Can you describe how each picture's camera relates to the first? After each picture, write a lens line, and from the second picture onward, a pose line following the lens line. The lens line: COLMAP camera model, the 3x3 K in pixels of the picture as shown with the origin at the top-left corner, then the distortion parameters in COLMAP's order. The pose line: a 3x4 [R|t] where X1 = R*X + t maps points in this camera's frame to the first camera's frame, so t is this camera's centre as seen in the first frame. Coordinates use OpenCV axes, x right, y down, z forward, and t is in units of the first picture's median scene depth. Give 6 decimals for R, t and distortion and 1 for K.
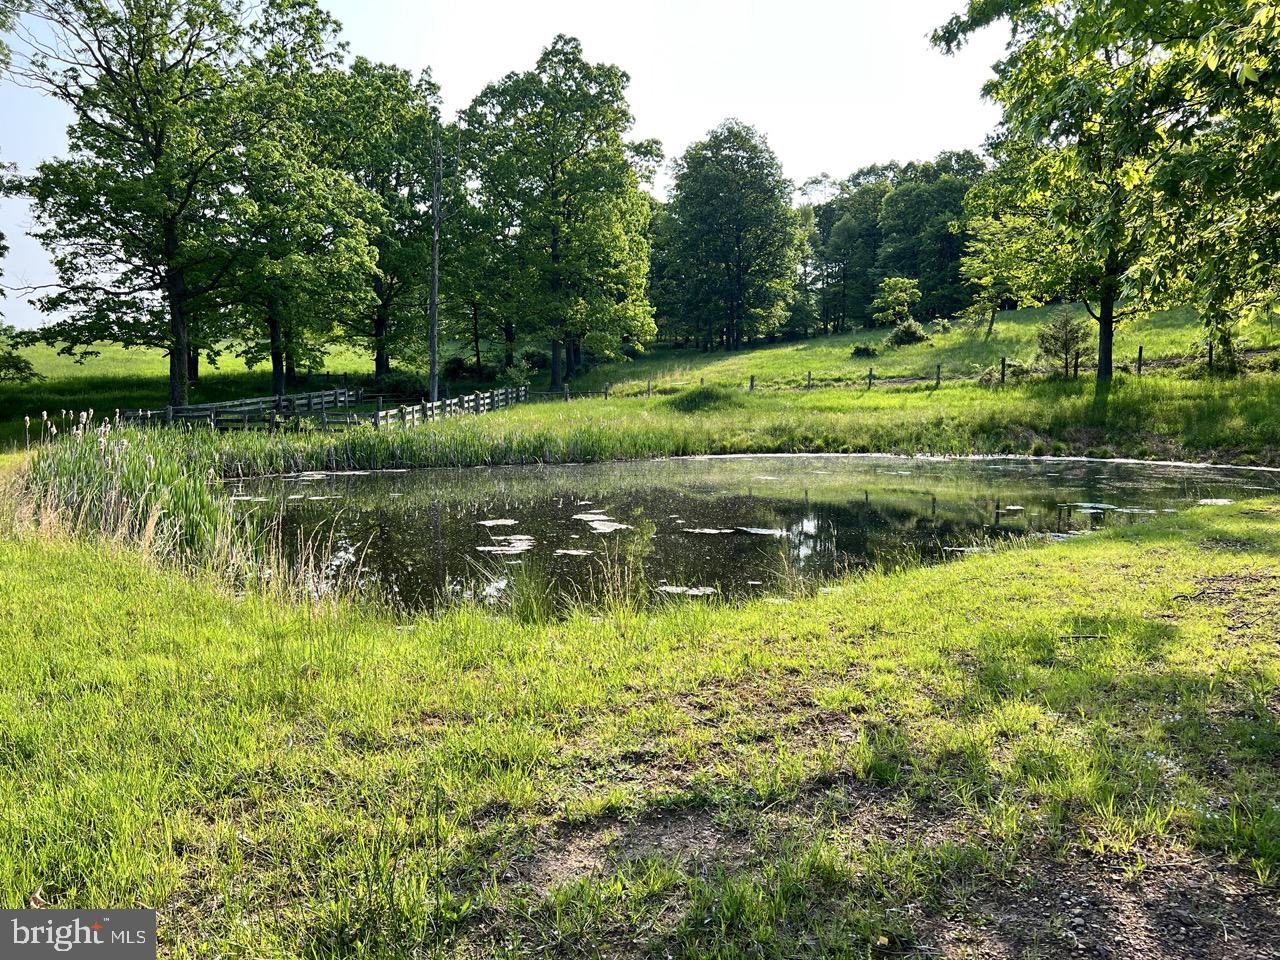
lens RADIAL K [[981.5, 0, 640.0], [0, 981.5, 480.0], [0, 0, 1]] dist [0.110299, -0.141600]
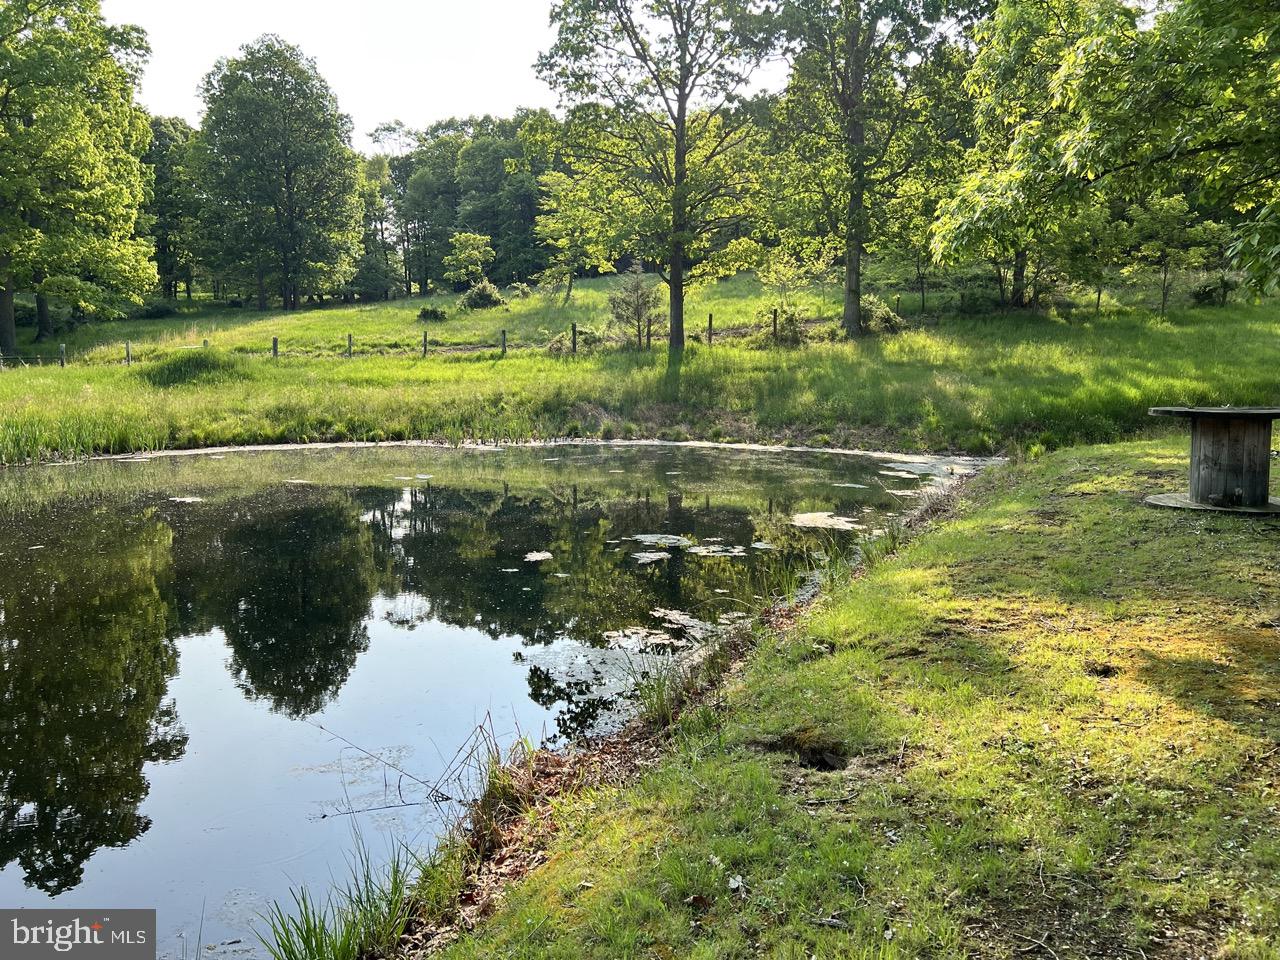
lens RADIAL K [[981.5, 0, 640.0], [0, 981.5, 480.0], [0, 0, 1]] dist [0.110299, -0.141600]
pose [[0.924044, -0.043600, 0.379793, 0.081018], [0.031693, 0.998792, 0.037552, -0.015003], [-0.380971, -0.022663, 0.924309, 0.165845]]
